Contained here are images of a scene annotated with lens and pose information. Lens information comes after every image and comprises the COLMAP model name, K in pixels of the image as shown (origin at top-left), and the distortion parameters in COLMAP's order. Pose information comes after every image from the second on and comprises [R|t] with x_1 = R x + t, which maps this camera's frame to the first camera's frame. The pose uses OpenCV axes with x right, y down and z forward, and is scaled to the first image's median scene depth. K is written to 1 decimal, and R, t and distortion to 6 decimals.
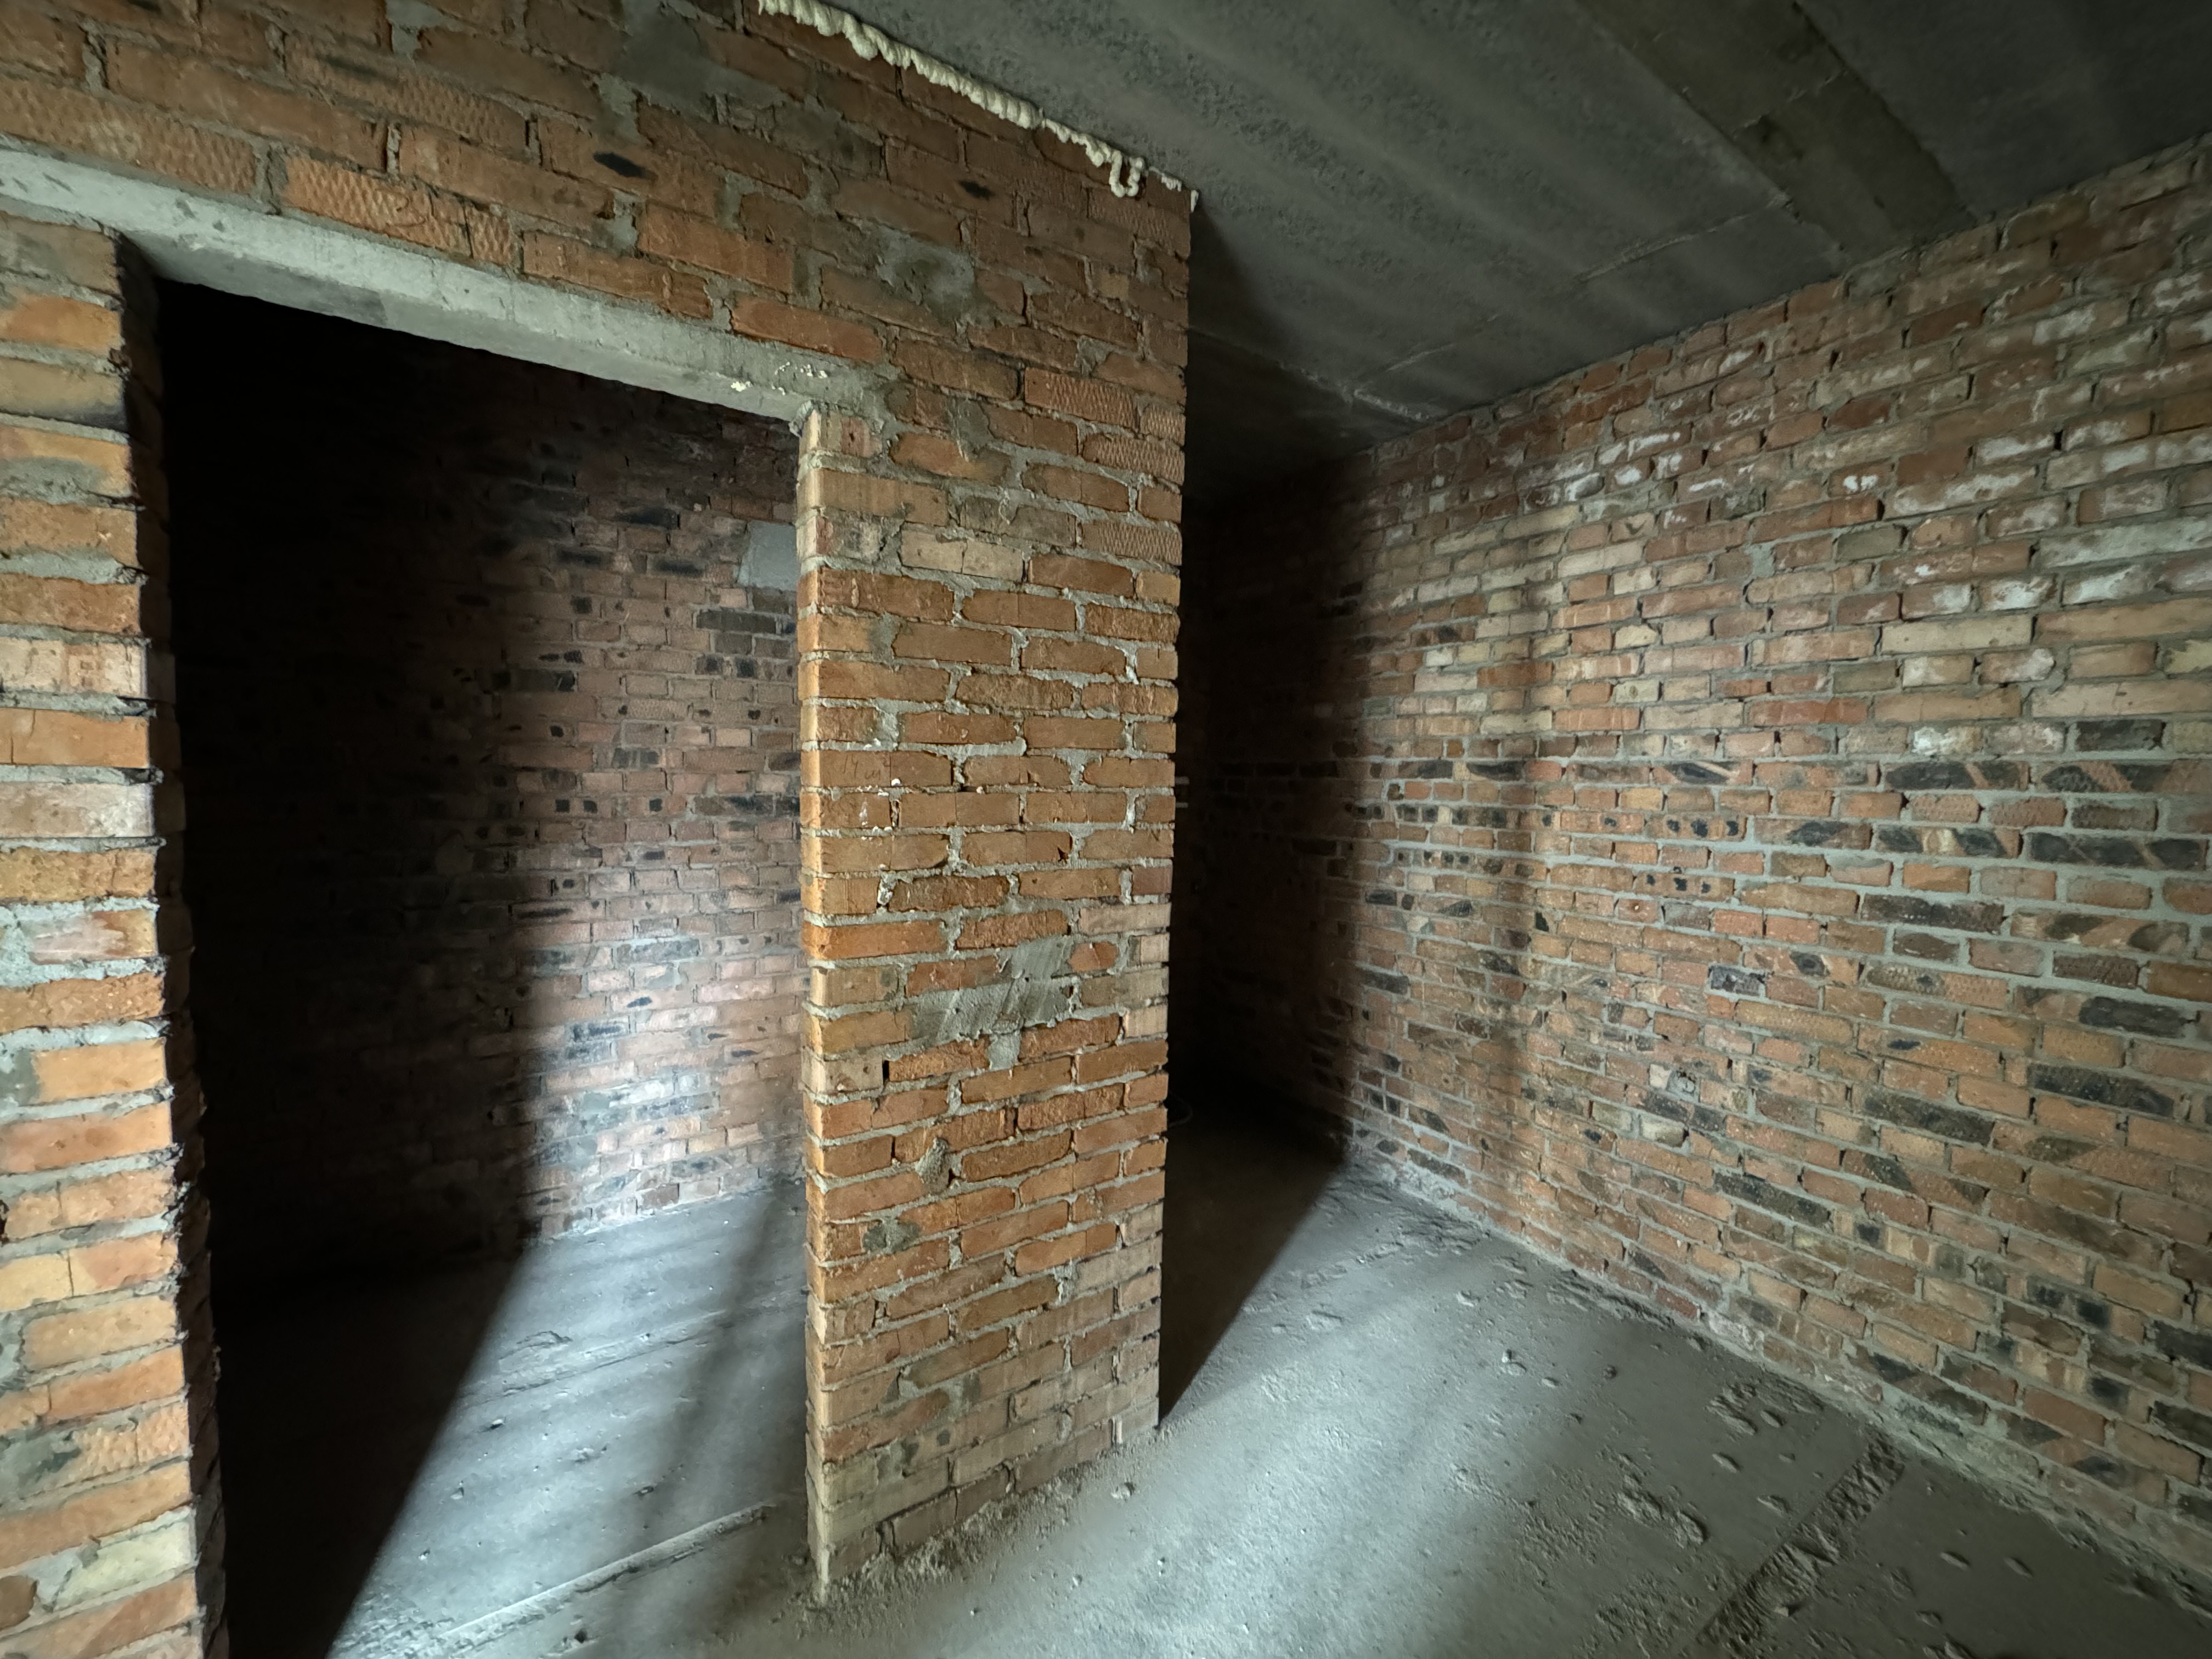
lens RADIAL K [[878.3, 0, 1108.8], [0, 878.3, 829.2], [0, 0, 1]] dist [-0.002526, -0.000253]
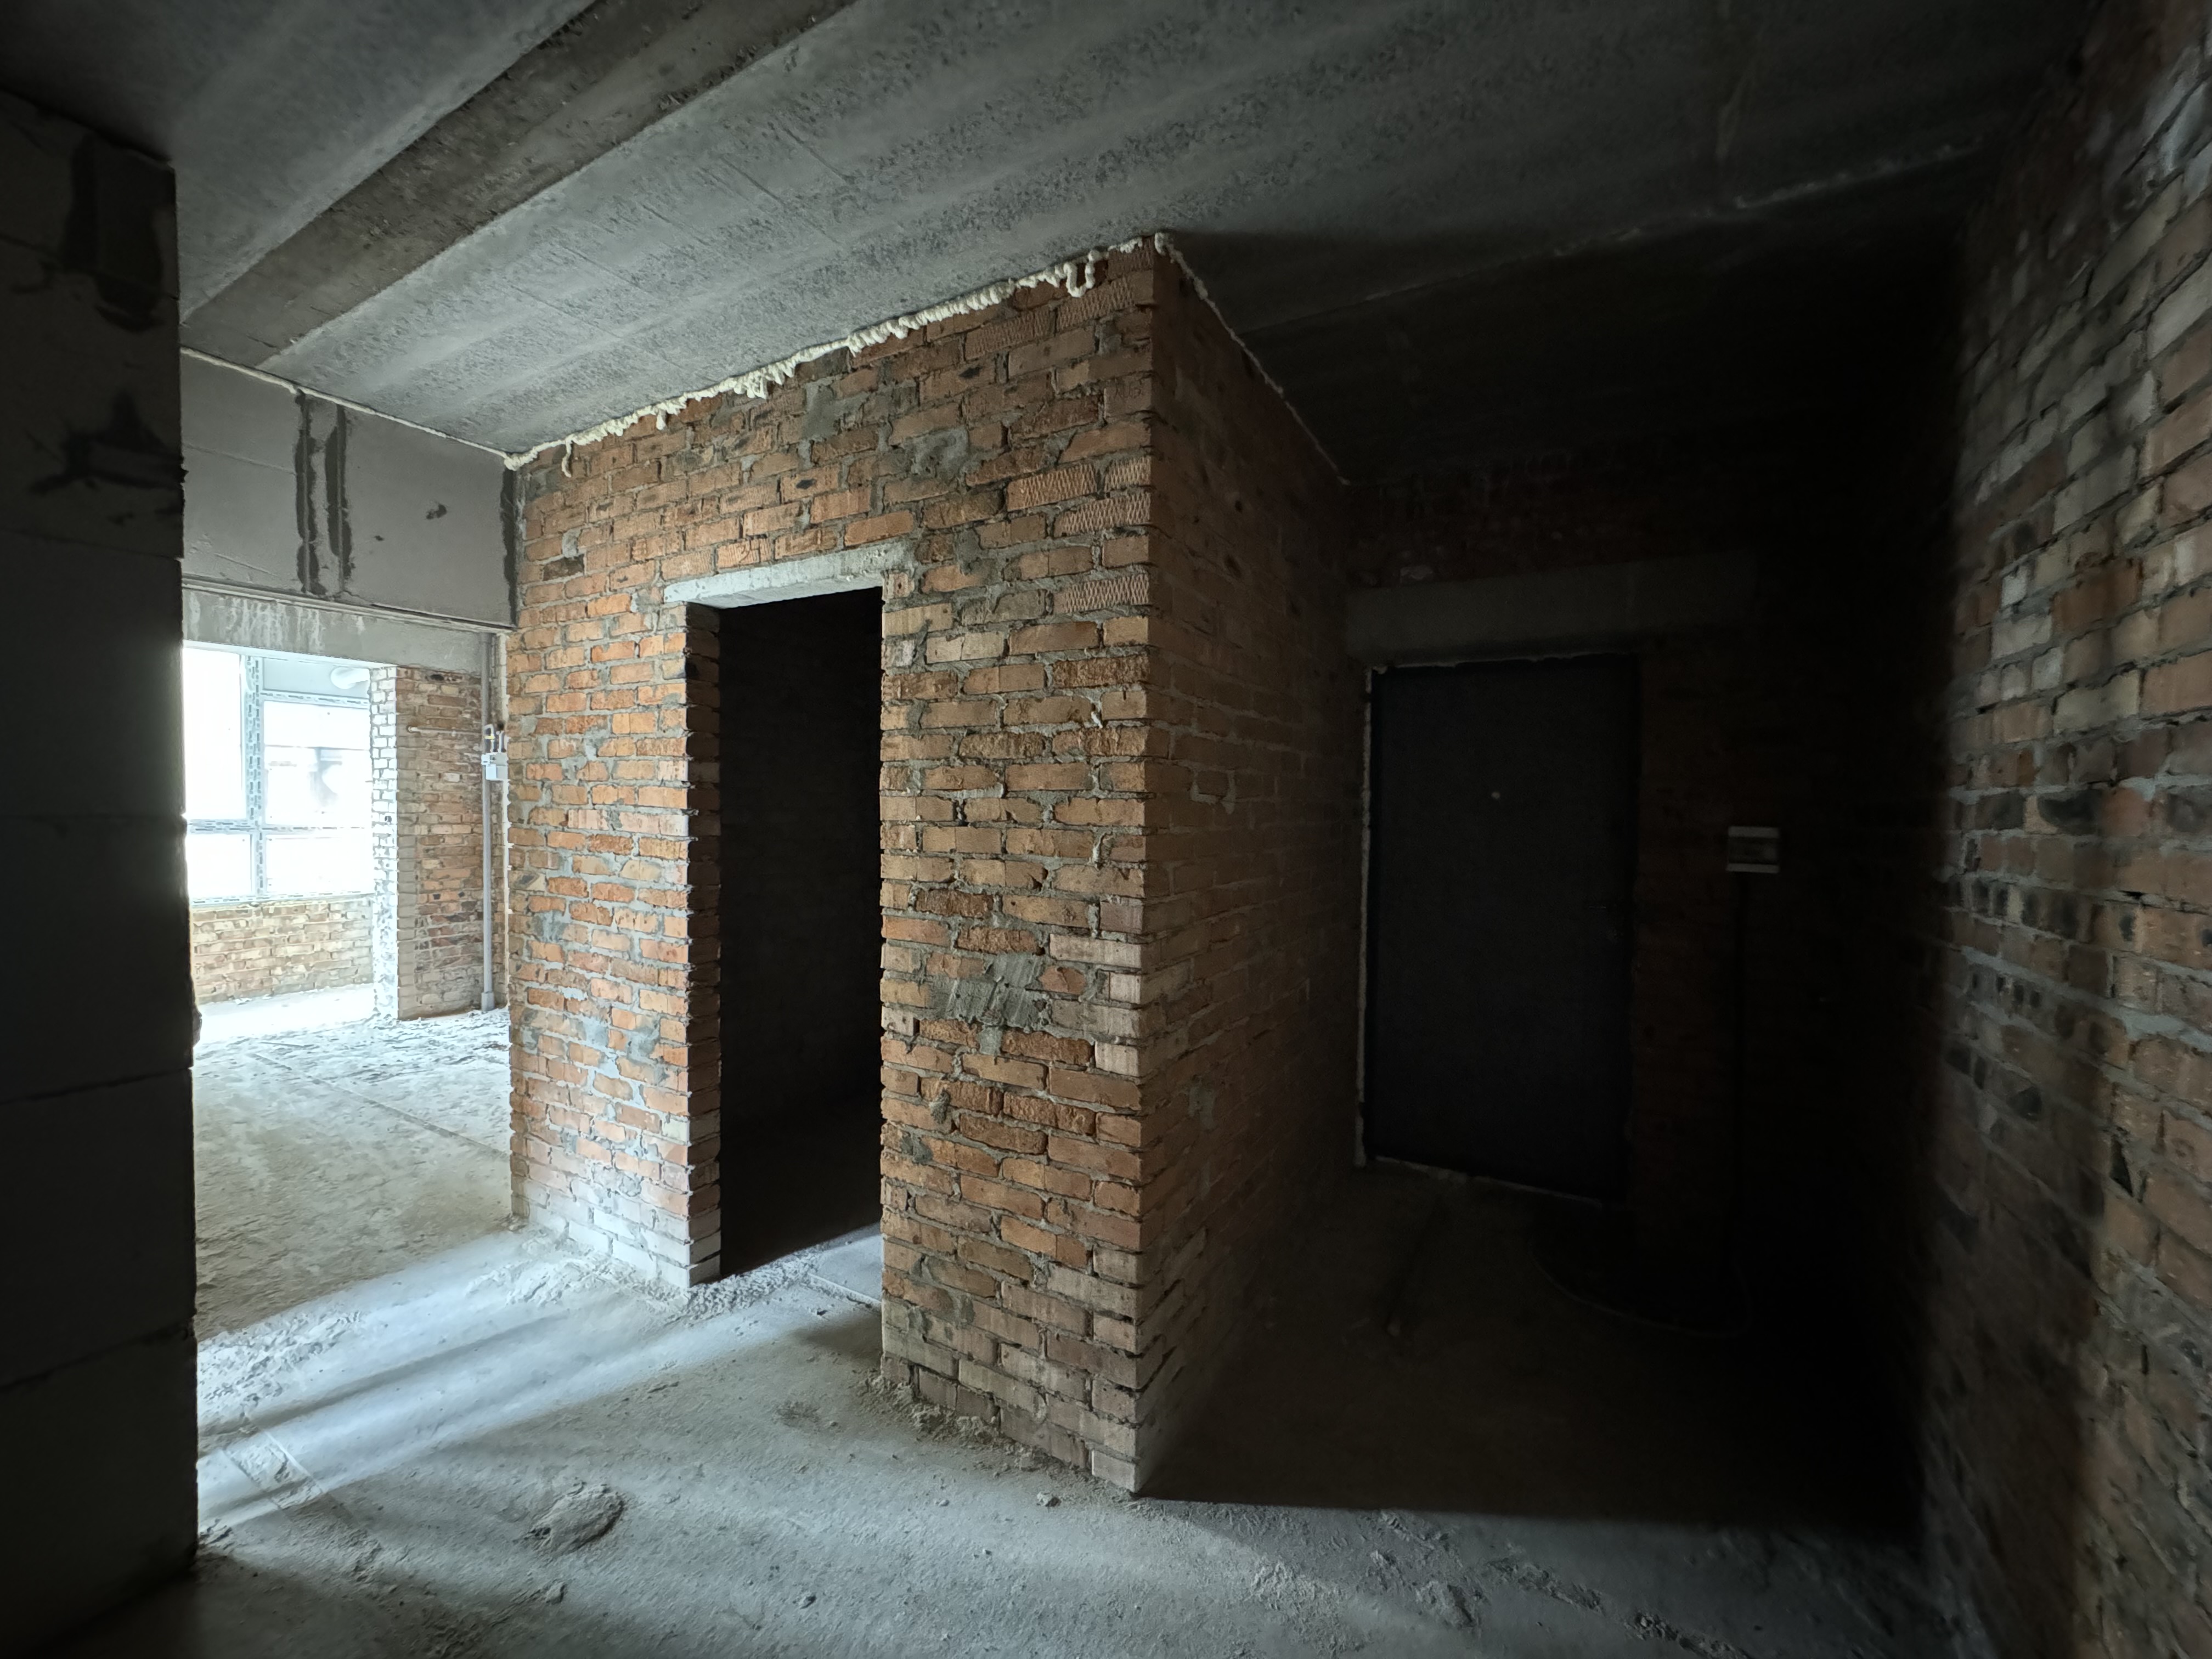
lens RADIAL K [[886.7, 0, 1112.8], [0, 886.7, 828.5], [0, 0, 1]] dist [-0.001996, -0.000030]
pose [[0.450811, 0.012380, -0.892534, 1.028178], [-0.066301, 0.997606, -0.019650, -0.026221], [0.890154, 0.068034, 0.450553, 0.566808]]
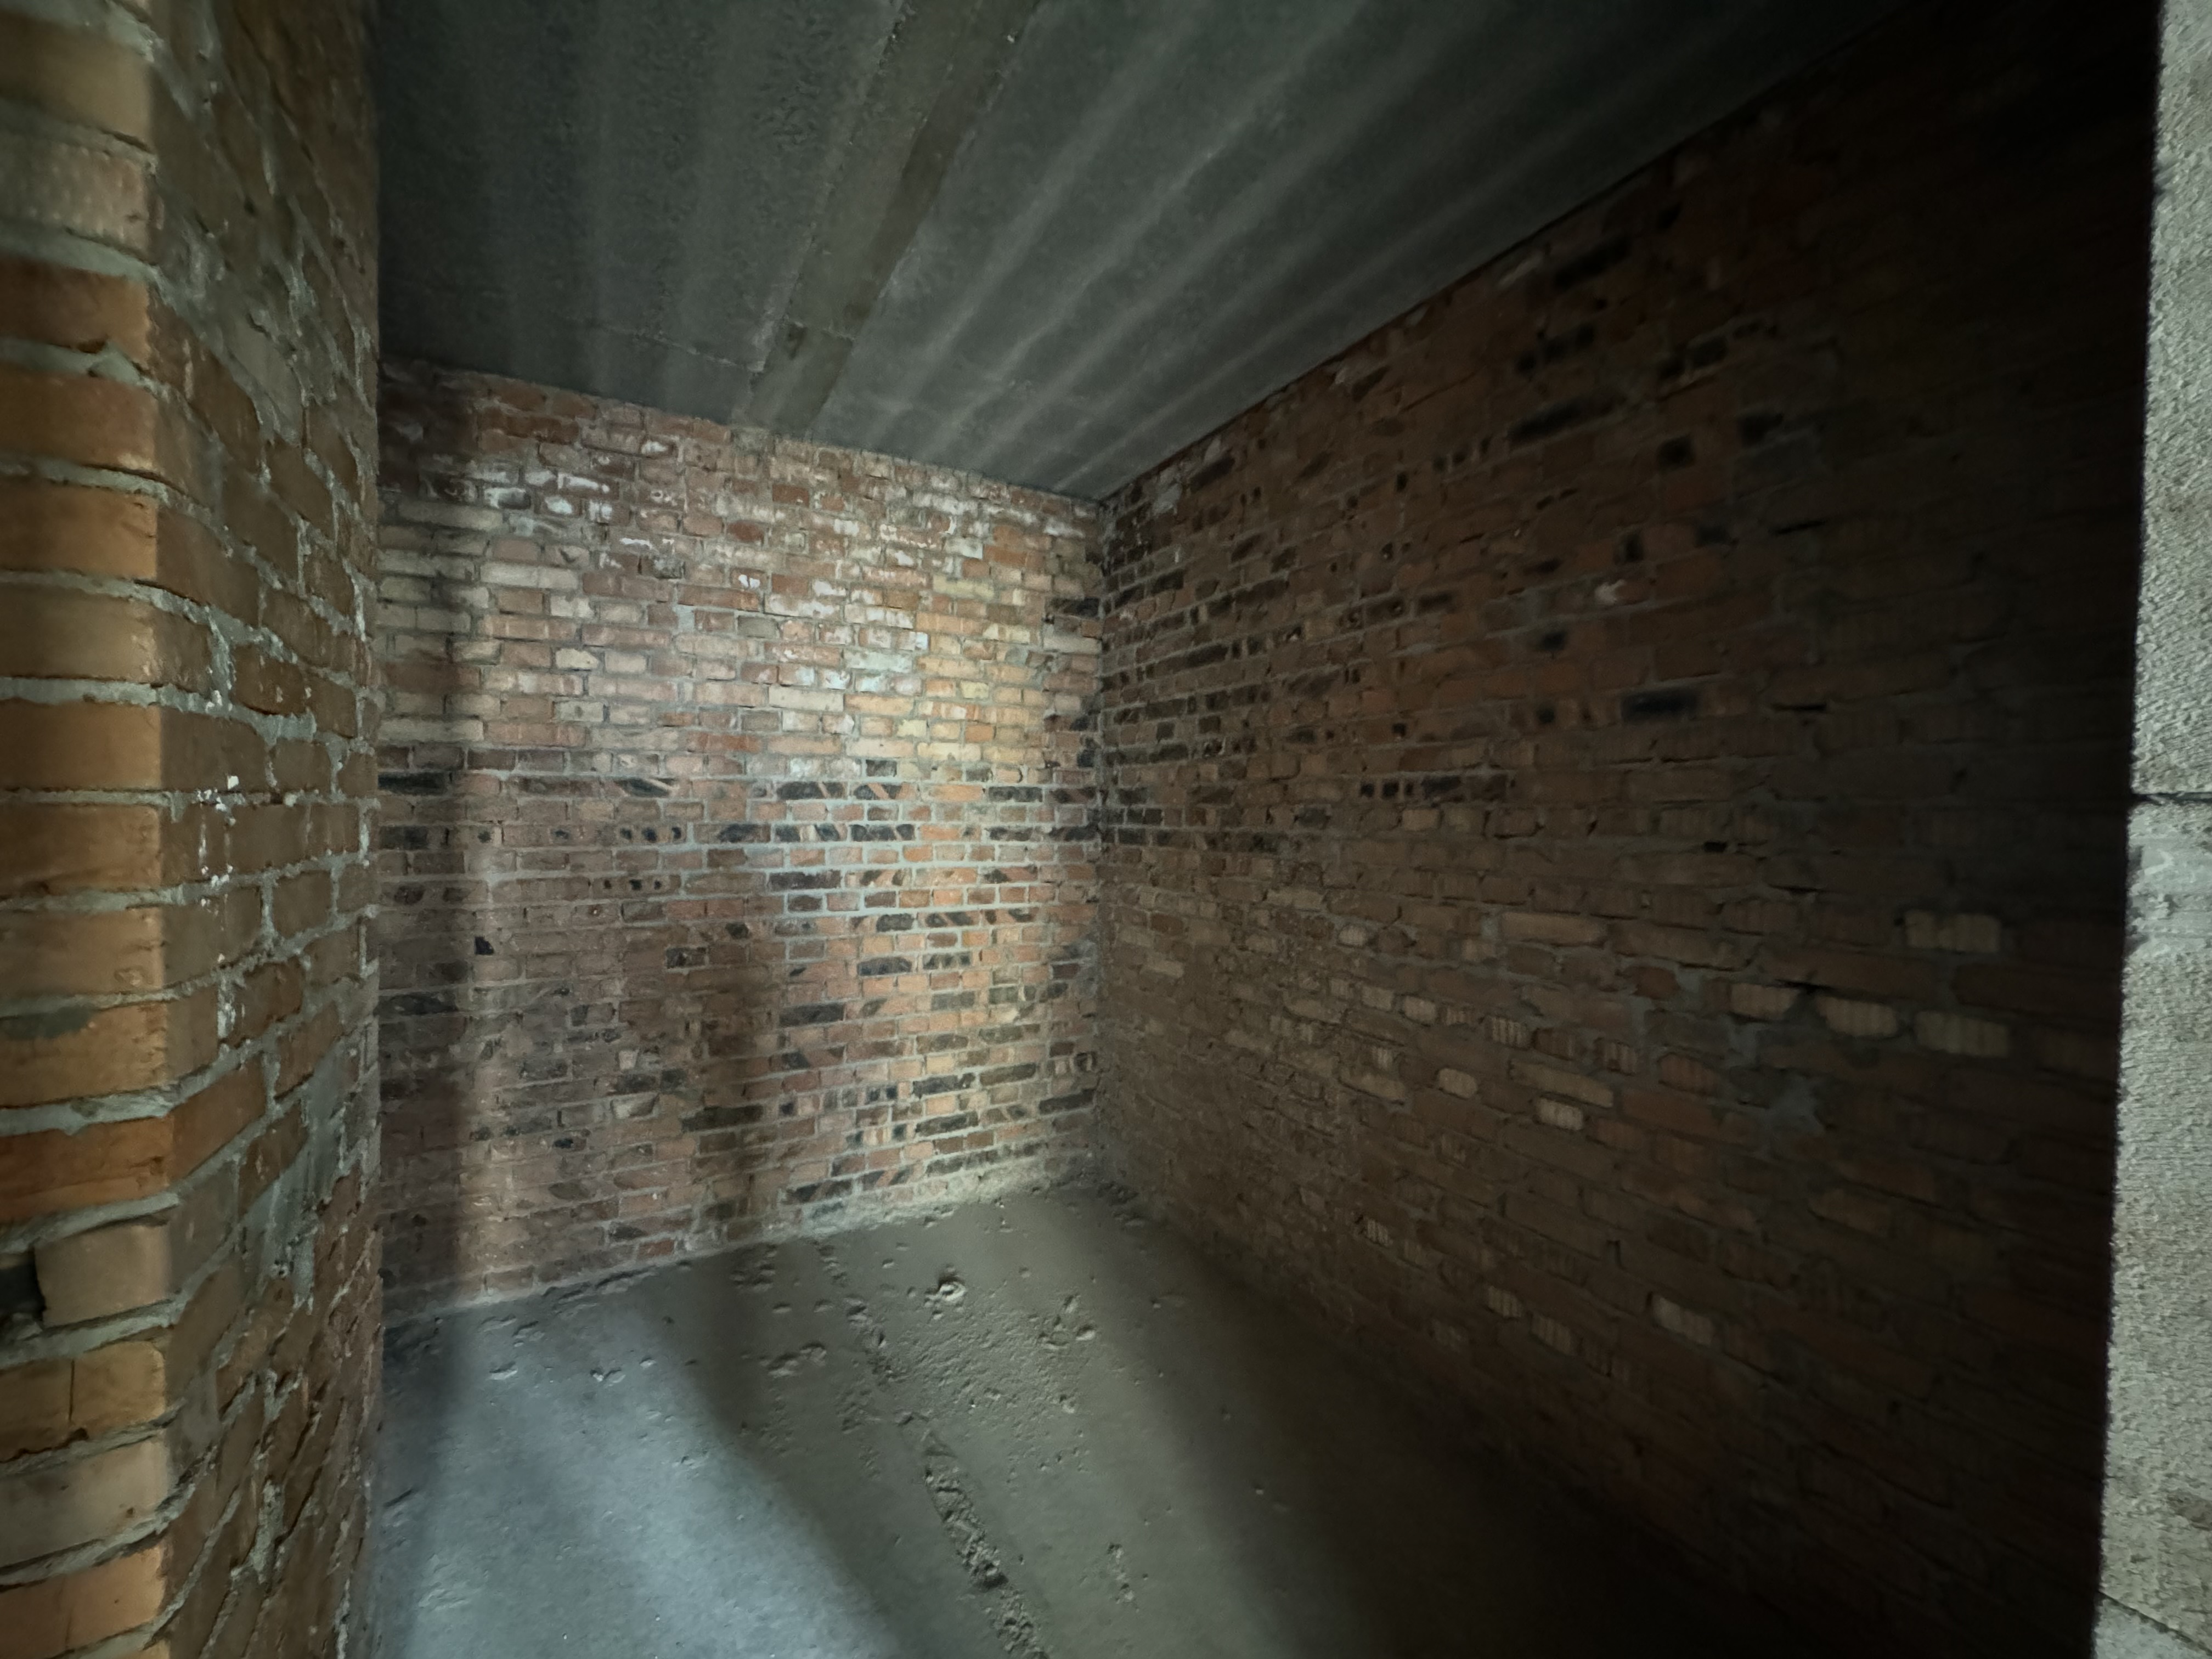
lens RADIAL K [[878.3, 0, 1108.8], [0, 878.3, 829.2], [0, 0, 1]] dist [-0.002526, -0.000253]
pose [[0.056279, -0.036144, 0.997761, -0.622781], [0.062174, 0.997532, 0.032629, -0.011787], [-0.996477, 0.060199, 0.058387, 0.433906]]
